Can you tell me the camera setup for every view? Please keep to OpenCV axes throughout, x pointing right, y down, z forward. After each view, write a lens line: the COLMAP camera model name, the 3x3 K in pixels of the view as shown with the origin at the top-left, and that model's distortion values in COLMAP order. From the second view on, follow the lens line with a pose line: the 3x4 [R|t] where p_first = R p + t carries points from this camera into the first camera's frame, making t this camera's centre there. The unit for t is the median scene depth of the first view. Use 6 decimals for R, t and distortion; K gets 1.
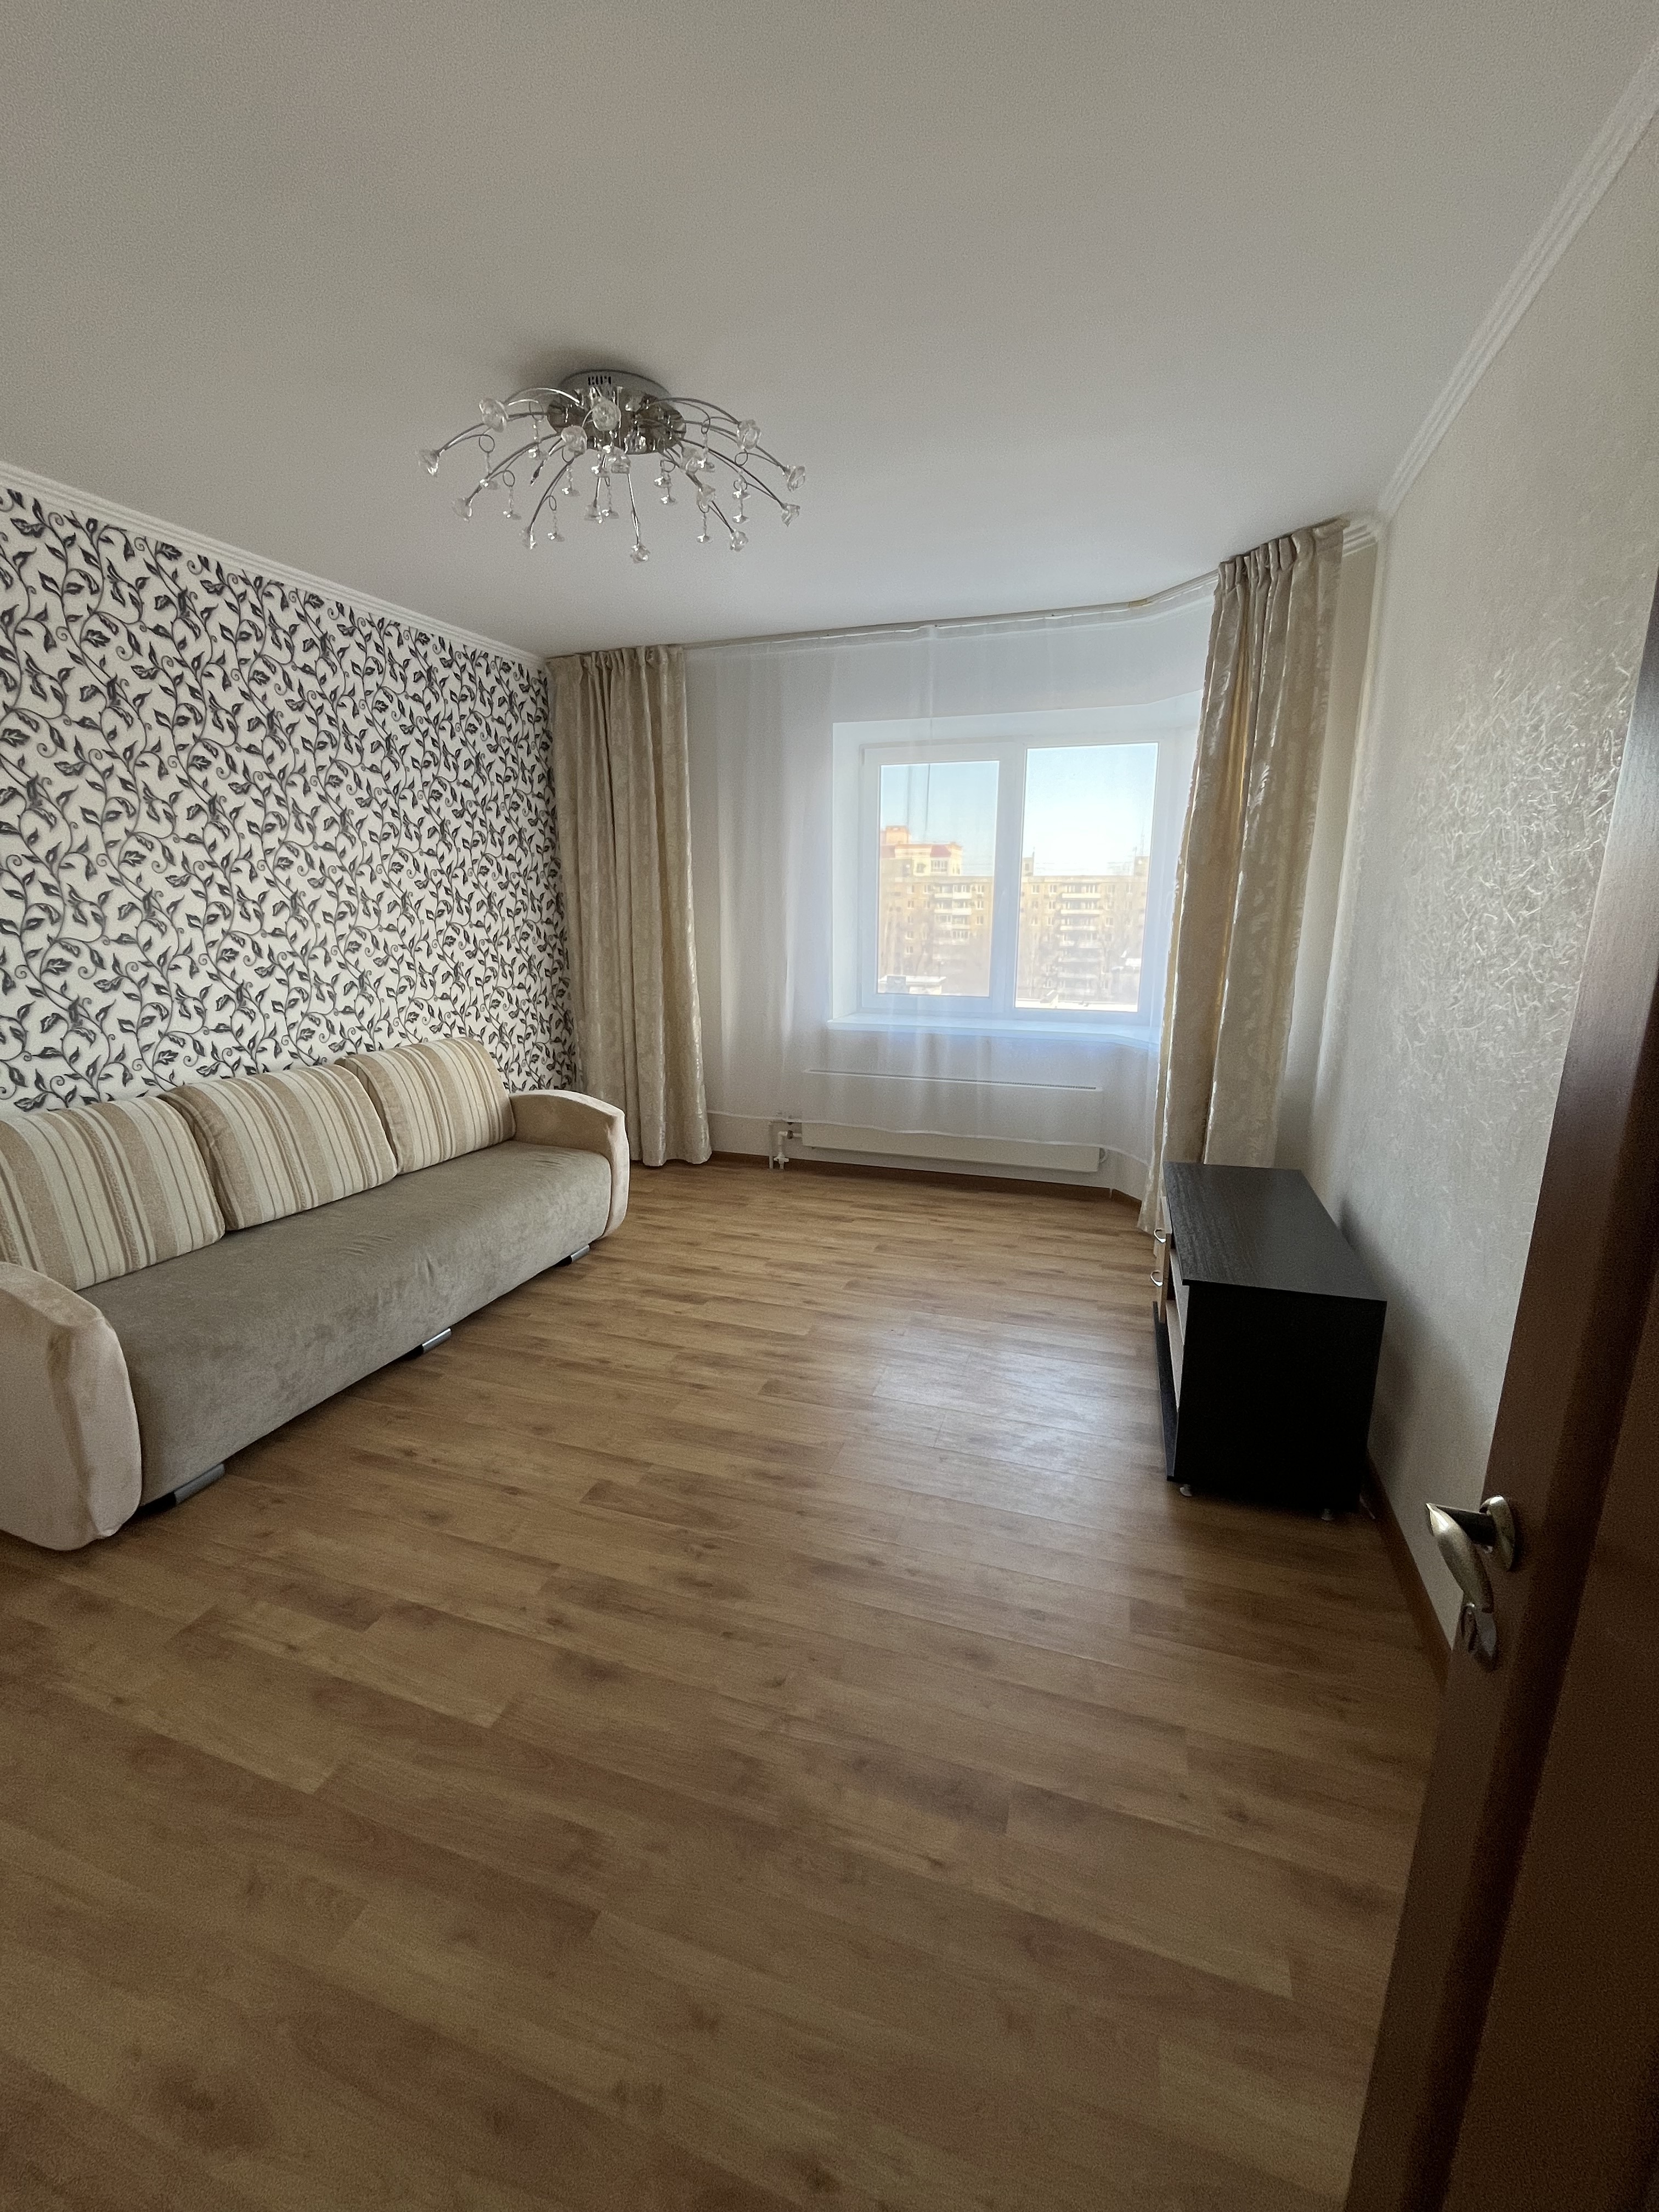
lens RADIAL K [[894.0, 0, 830.3], [0, 894.0, 1097.8], [0, 0, 1]] dist [-0.002472, -0.000355]
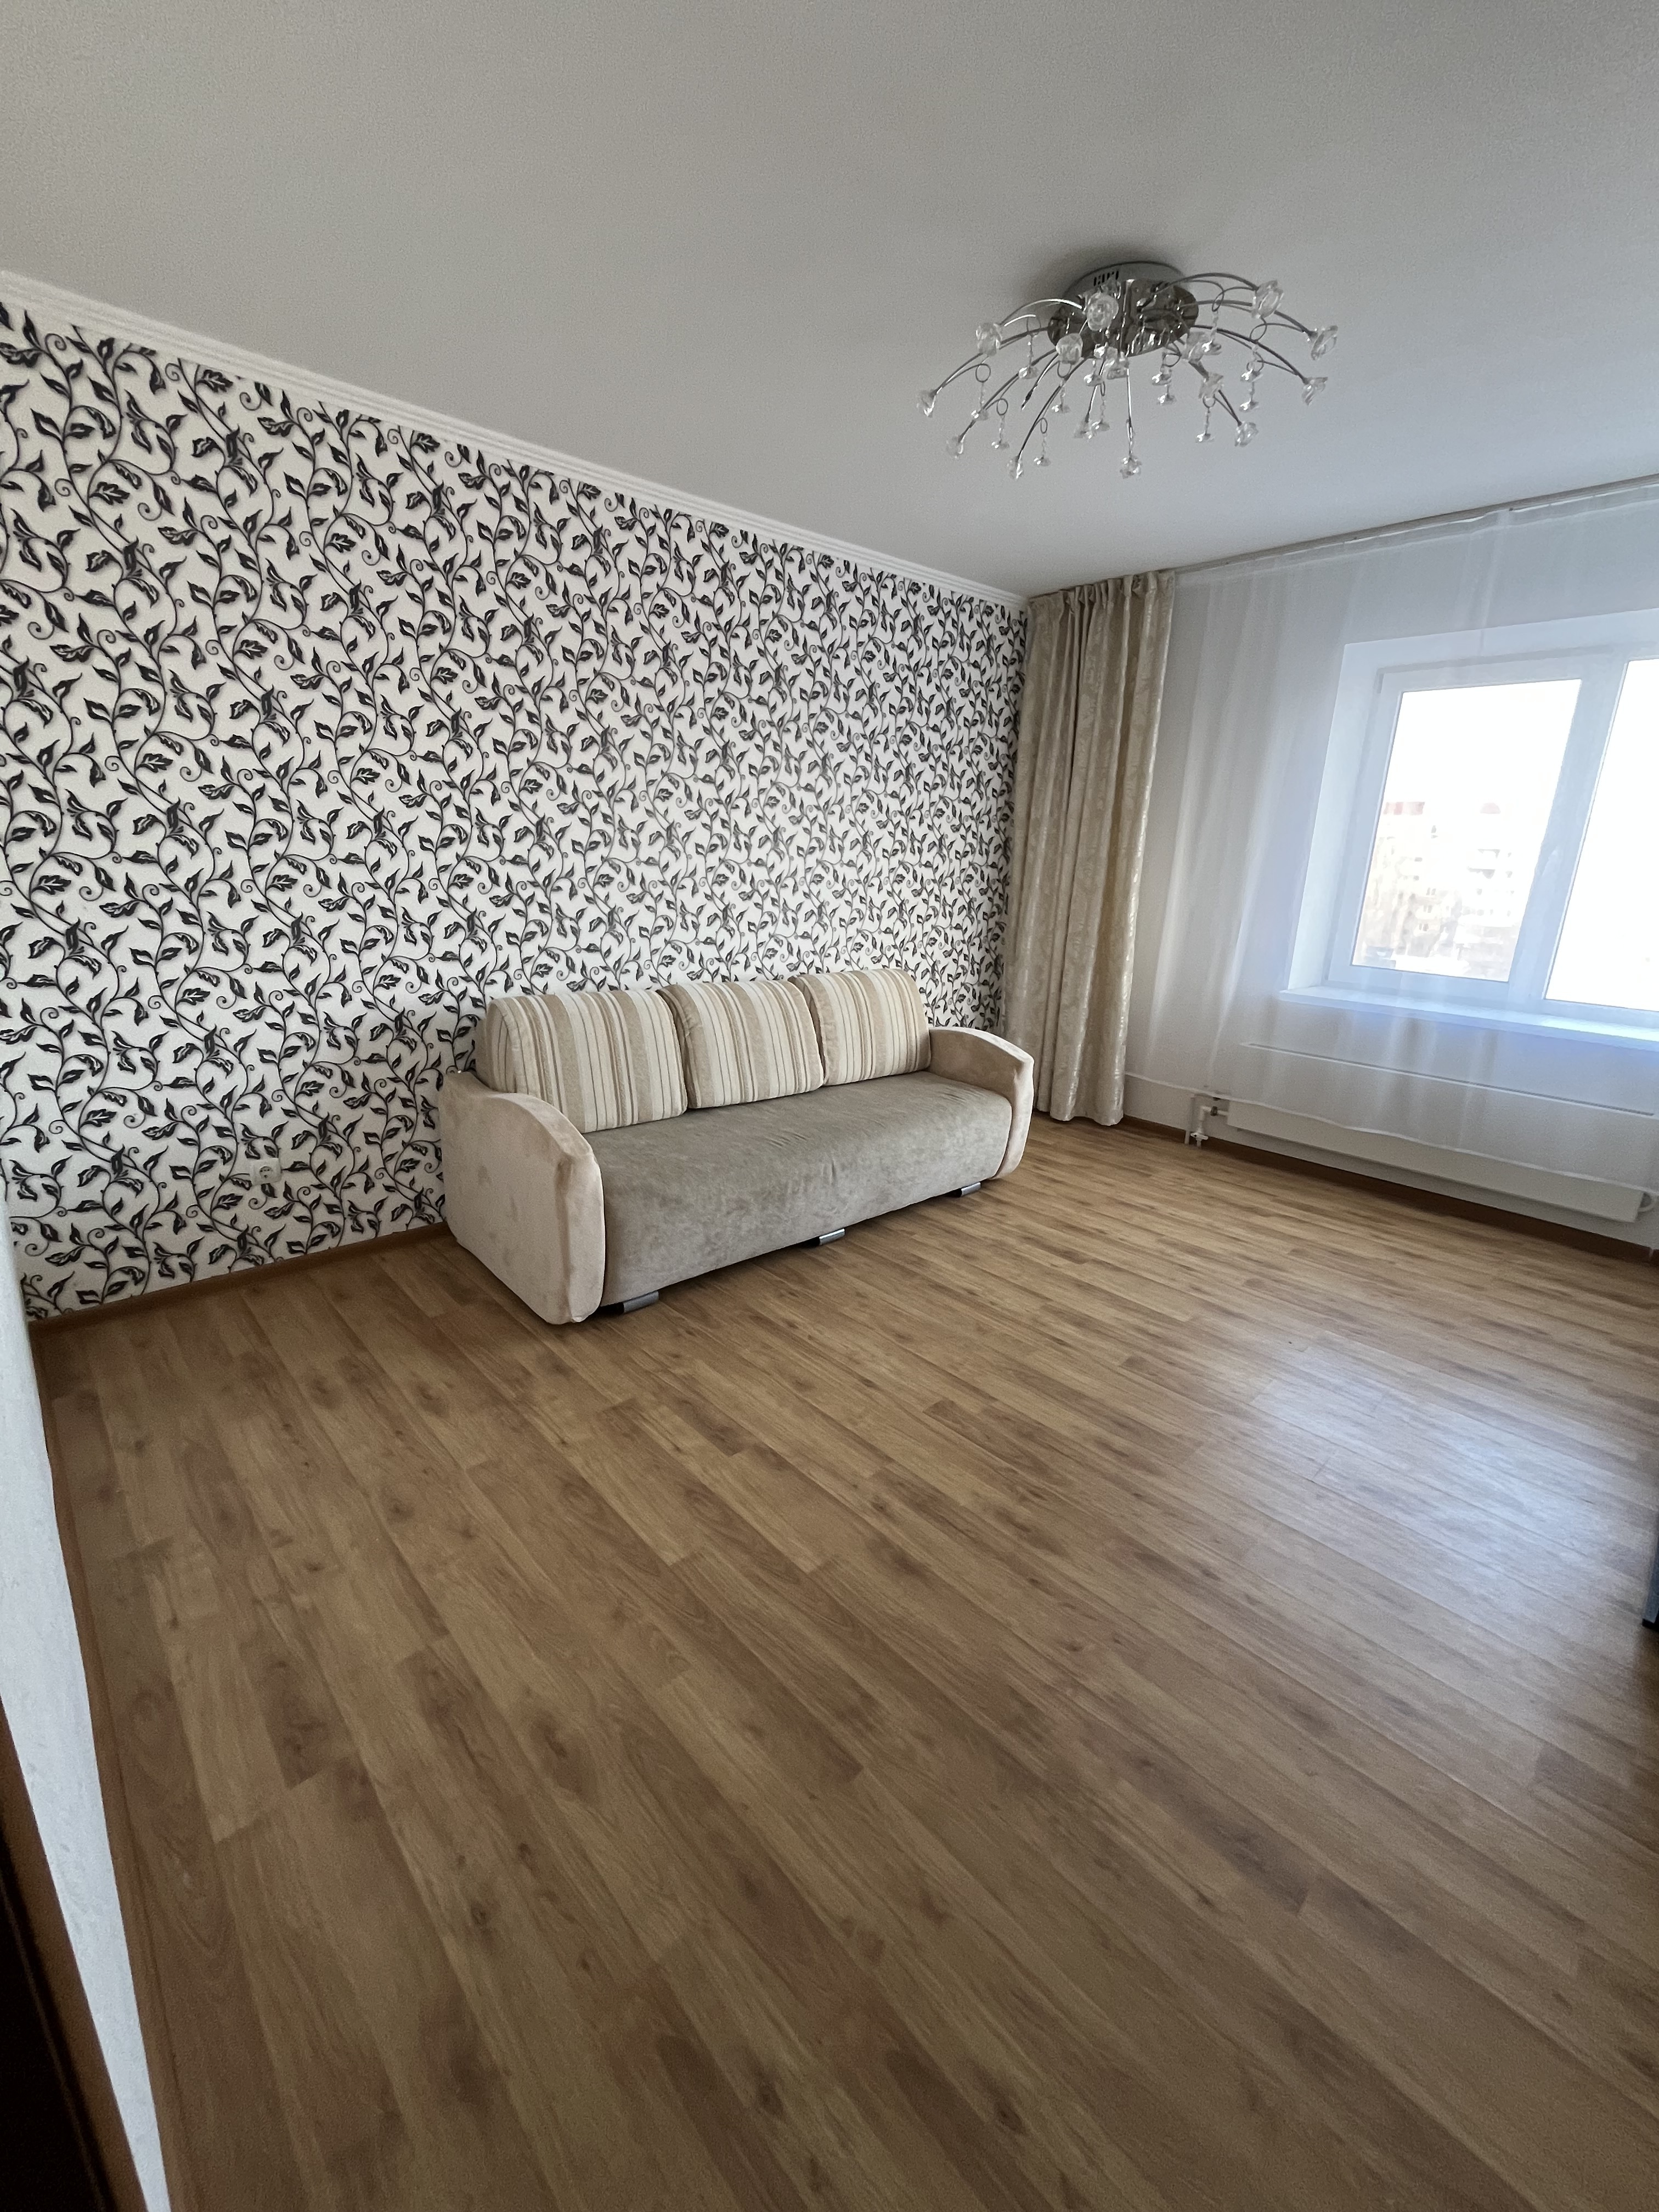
lens RADIAL K [[894.9, 0, 827.8], [0, 894.9, 1097.4], [0, 0, 1]] dist [-0.003917, -0.000522]
pose [[0.879432, 0.155077, -0.450056, 0.028252], [-0.133681, 0.987857, 0.079170, 0.012965], [0.456869, -0.009461, 0.889484, 0.010815]]
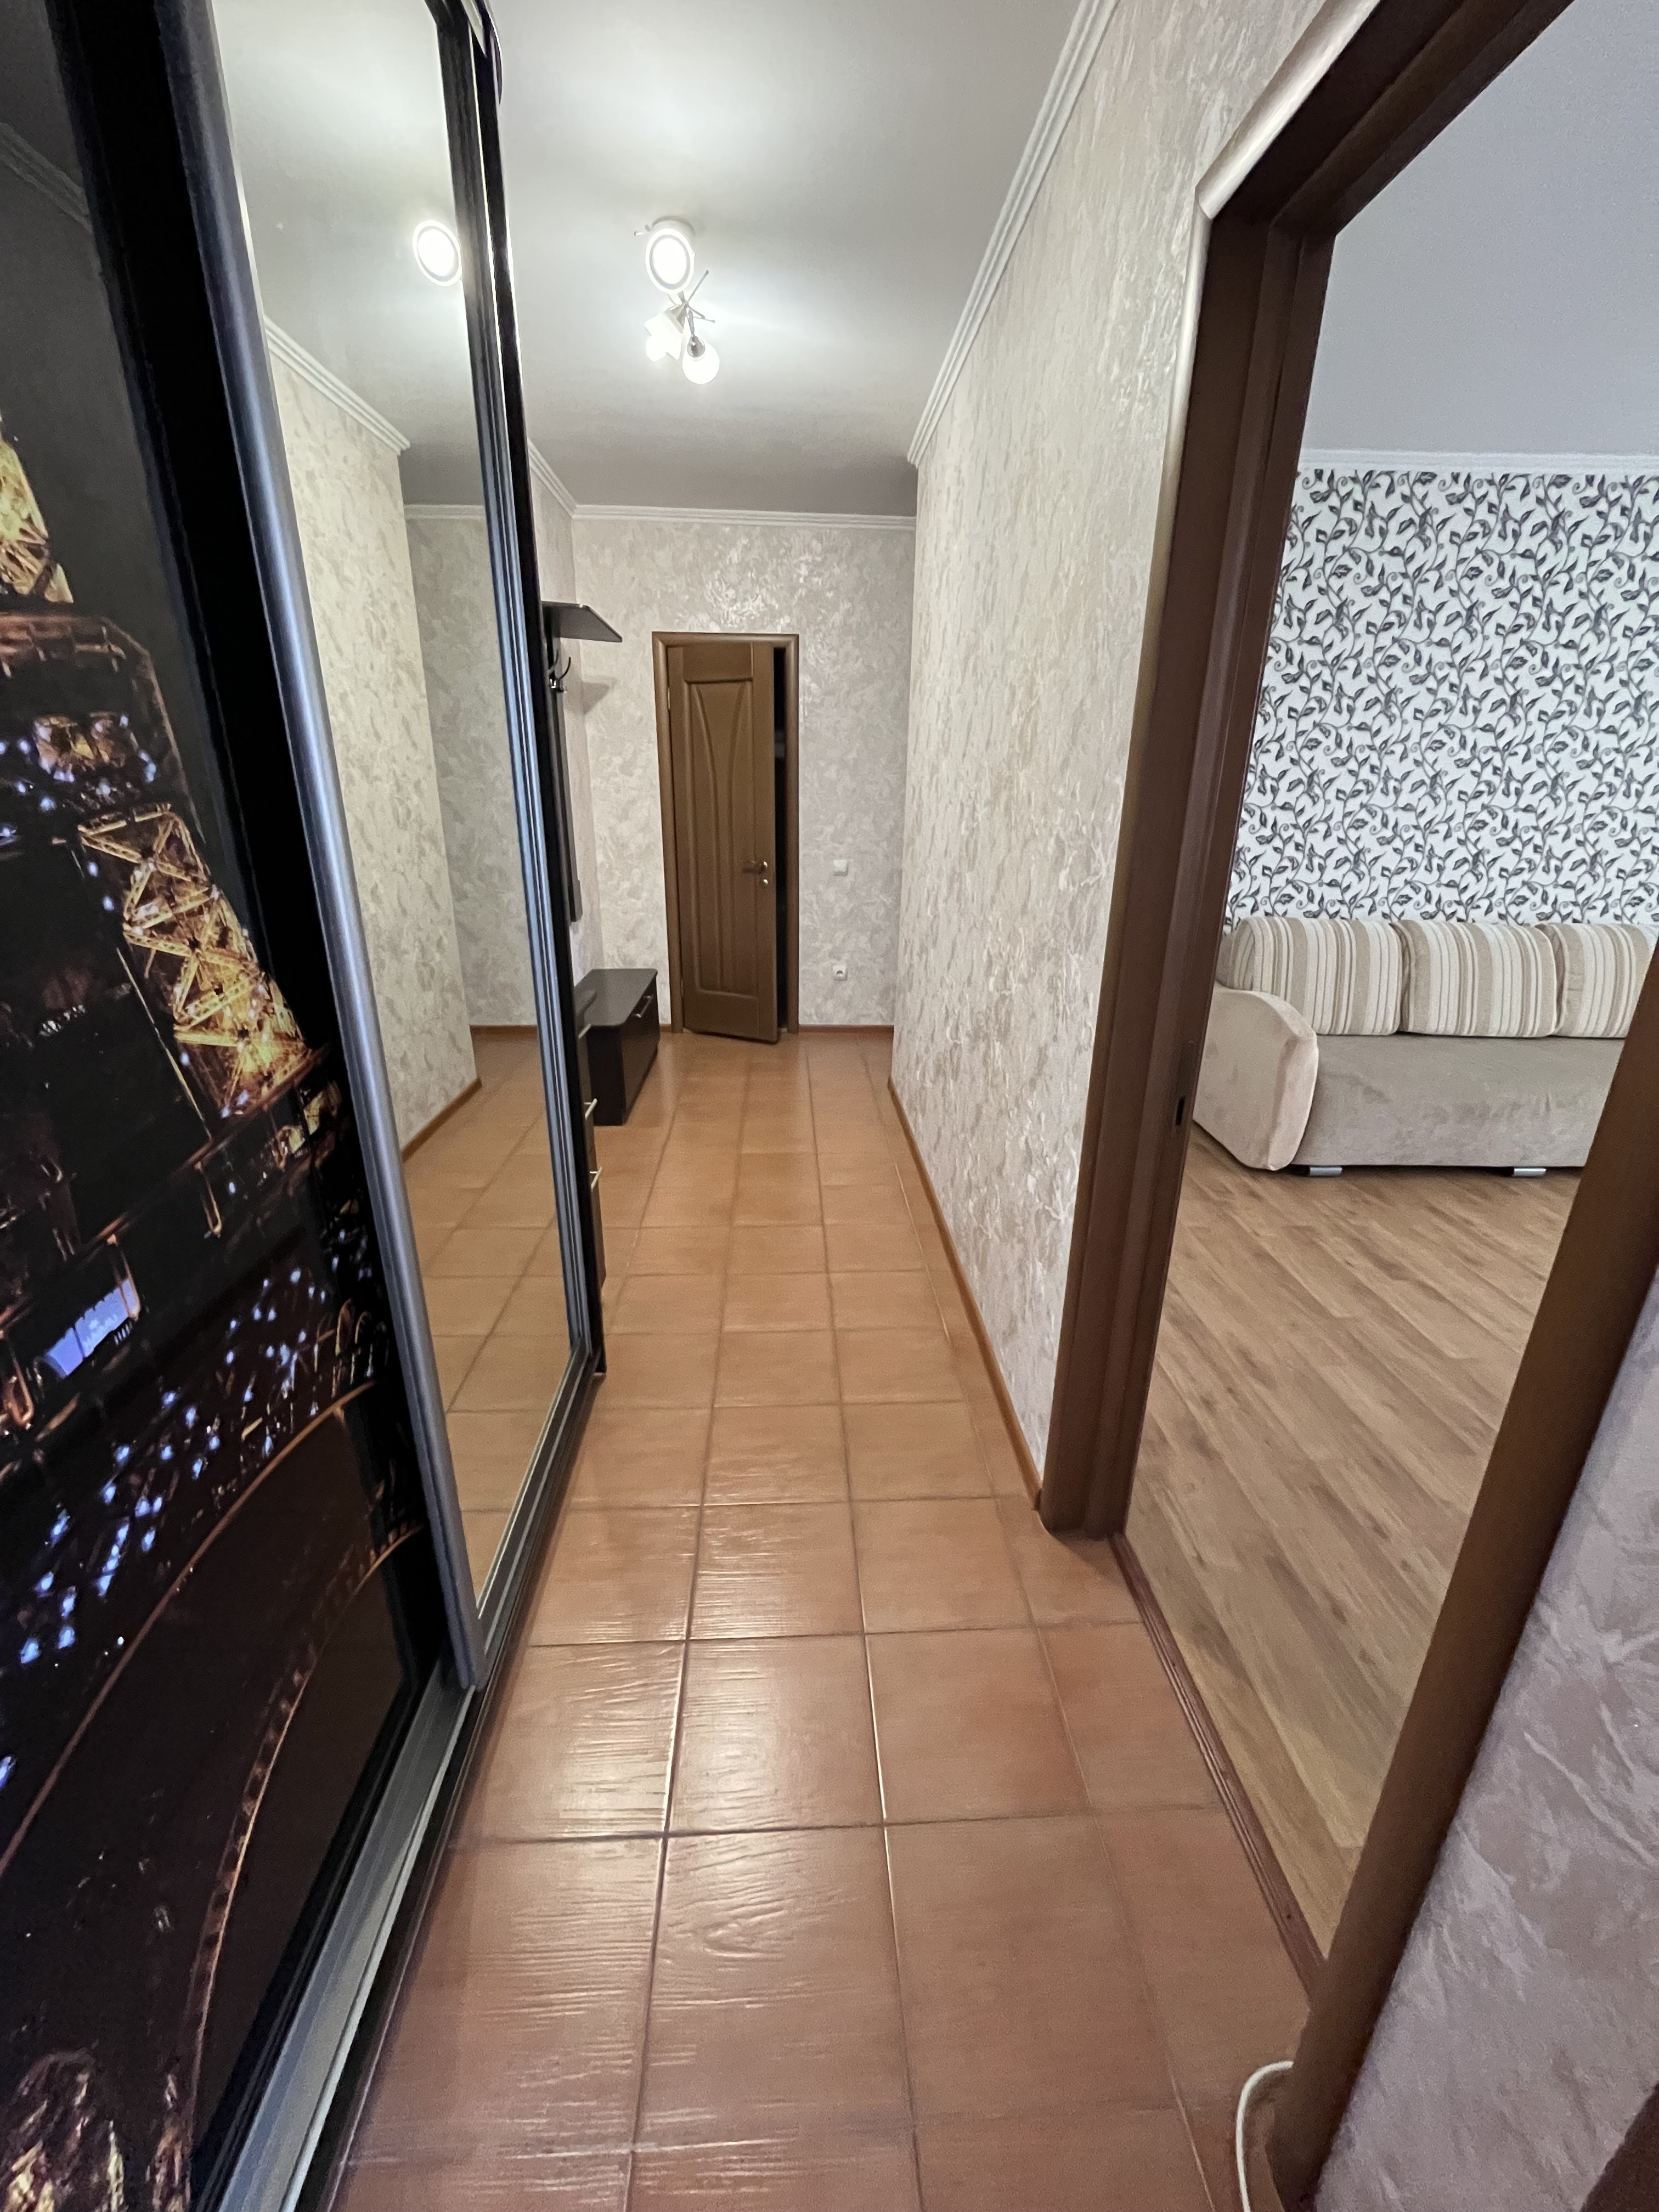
lens RADIAL K [[894.9, 0, 827.8], [0, 894.9, 1097.4], [0, 0, 1]] dist [-0.003917, -0.000522]
pose [[0.362385, 0.314548, -0.877346, 0.211518], [-0.213878, 0.944275, 0.250202, 0.084035], [0.907156, 0.096976, 0.409466, -0.301951]]
